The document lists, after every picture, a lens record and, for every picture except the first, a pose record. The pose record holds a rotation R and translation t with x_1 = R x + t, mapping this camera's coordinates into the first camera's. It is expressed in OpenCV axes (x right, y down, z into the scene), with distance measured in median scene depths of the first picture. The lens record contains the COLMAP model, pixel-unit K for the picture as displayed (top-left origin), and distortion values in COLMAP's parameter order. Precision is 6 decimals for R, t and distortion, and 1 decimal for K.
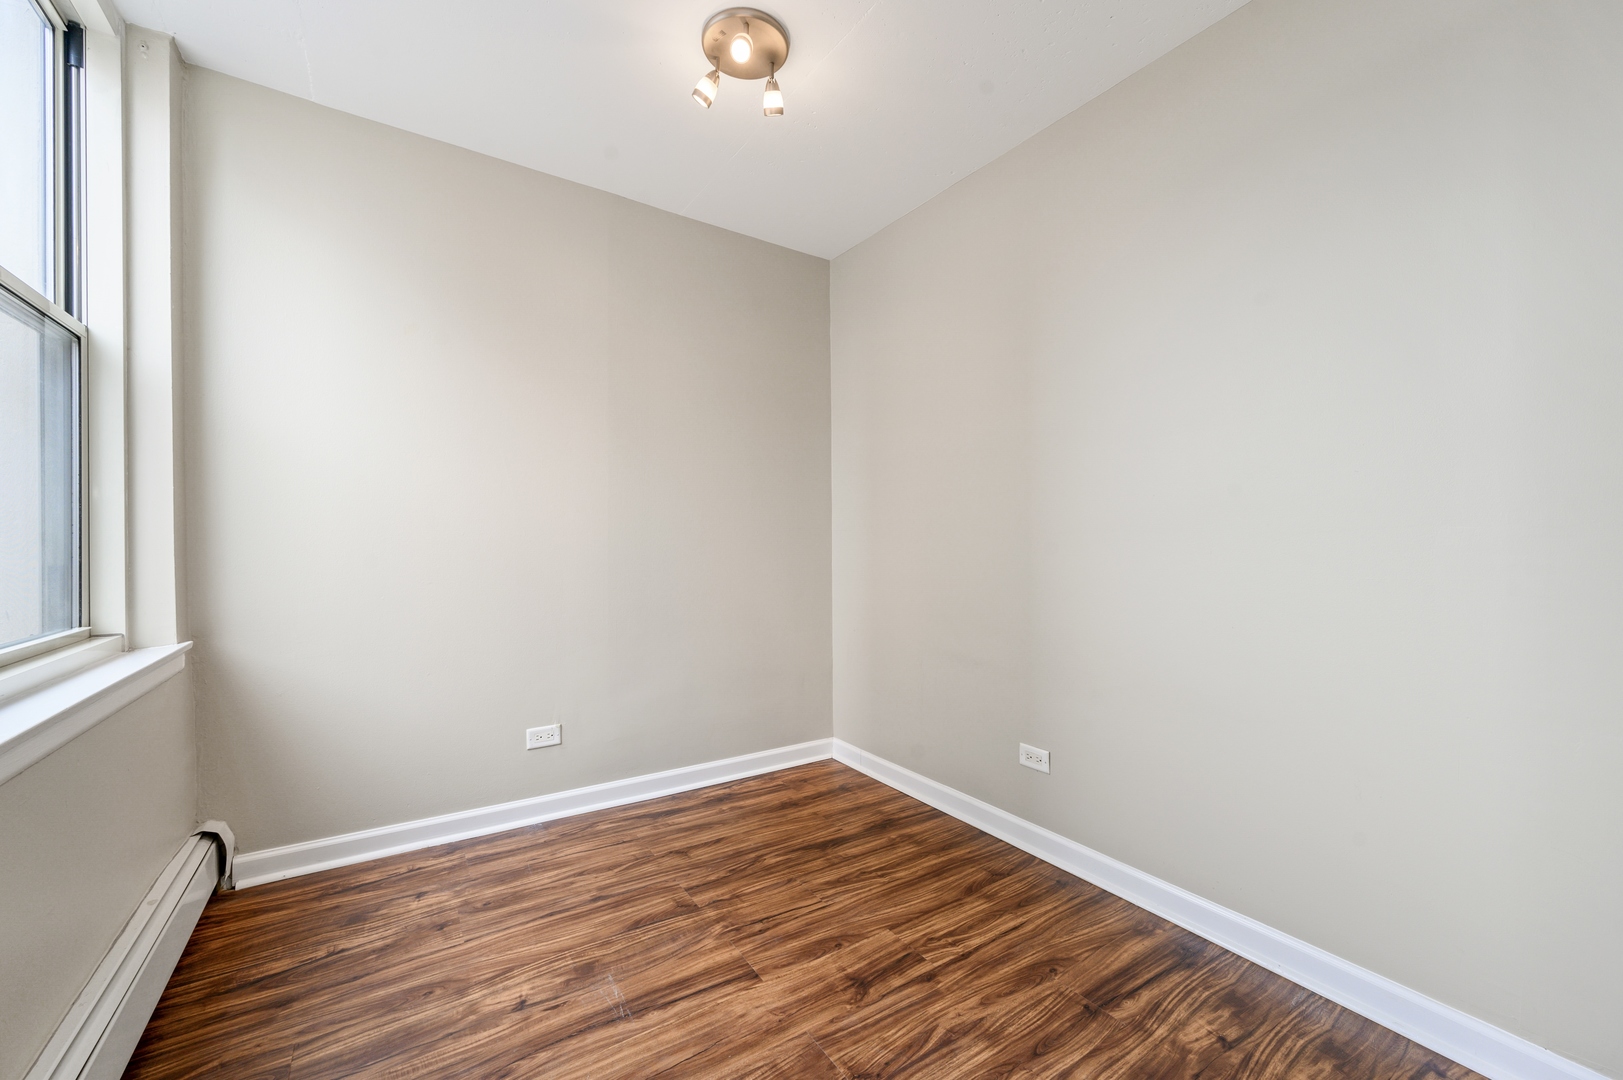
lens RADIAL K [[641.8, 0, 813.5], [0, 641.8, 539.4], [0, 0, 1]] dist [-0.001176, -0.000103]
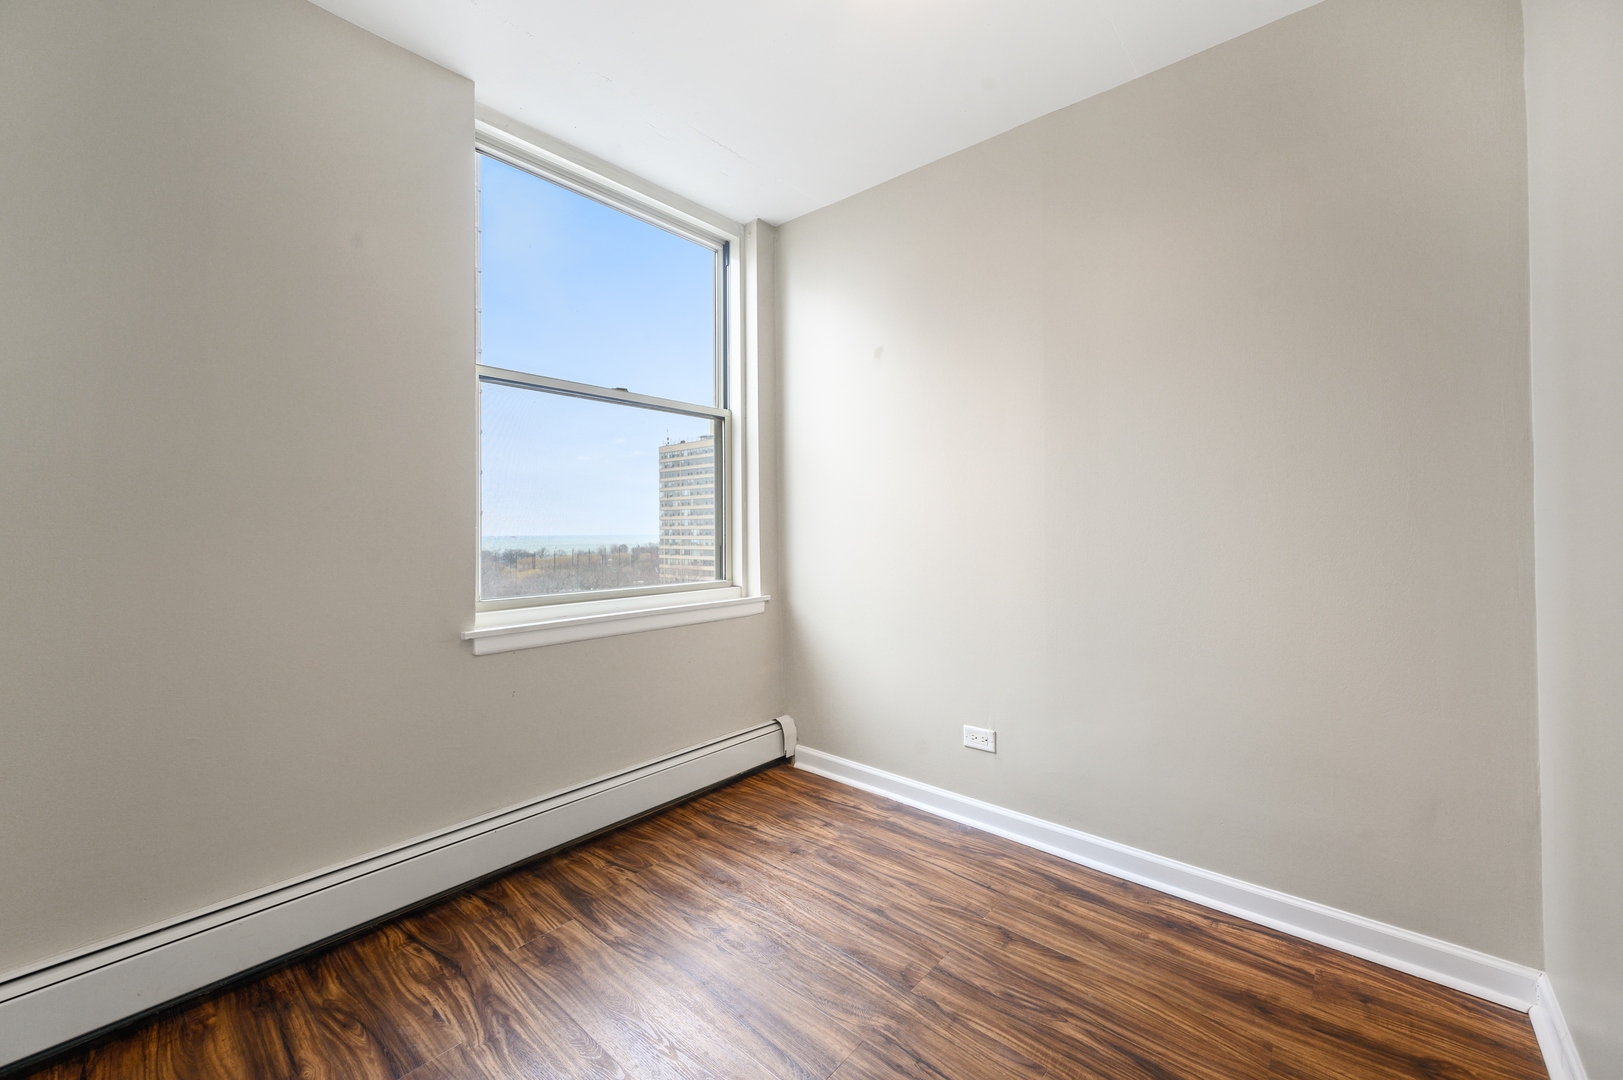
lens RADIAL K [[641.8, 0, 803.3], [0, 641.8, 529.5], [0, 0, 1]] dist [-0.001176, -0.000103]
pose [[0.265217, 0.002207, -0.964186, 0.492696], [0.002014, 0.999994, 0.002843, -0.005336], [0.964187, -0.002695, 0.265211, 0.581963]]
